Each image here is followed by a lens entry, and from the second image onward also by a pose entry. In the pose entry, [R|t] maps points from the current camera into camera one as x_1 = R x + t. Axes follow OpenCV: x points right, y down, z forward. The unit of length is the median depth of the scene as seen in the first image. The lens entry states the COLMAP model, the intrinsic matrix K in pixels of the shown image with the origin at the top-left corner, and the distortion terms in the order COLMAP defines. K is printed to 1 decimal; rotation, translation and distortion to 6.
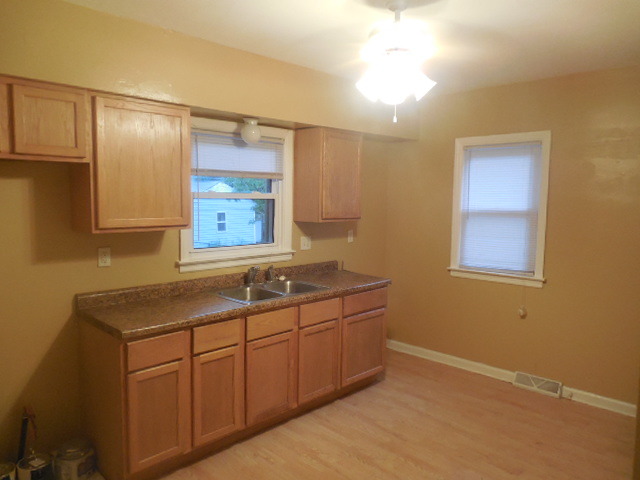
lens RADIAL K [[478.9, 0, 317.7], [0, 478.9, 239.0], [0, 0, 1]] dist [-0.002534, 0.002554]
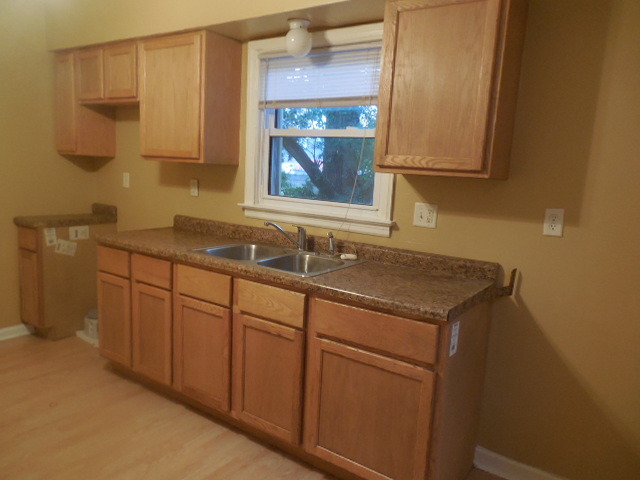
lens RADIAL K [[478.9, 0, 317.7], [0, 478.9, 239.0], [0, 0, 1]] dist [-0.002534, 0.002554]
pose [[0.163029, 0.141193, -0.976466, 0.656383], [-0.141628, 0.982806, 0.118464, -0.017060], [0.976403, 0.118982, 0.180223, 0.981038]]
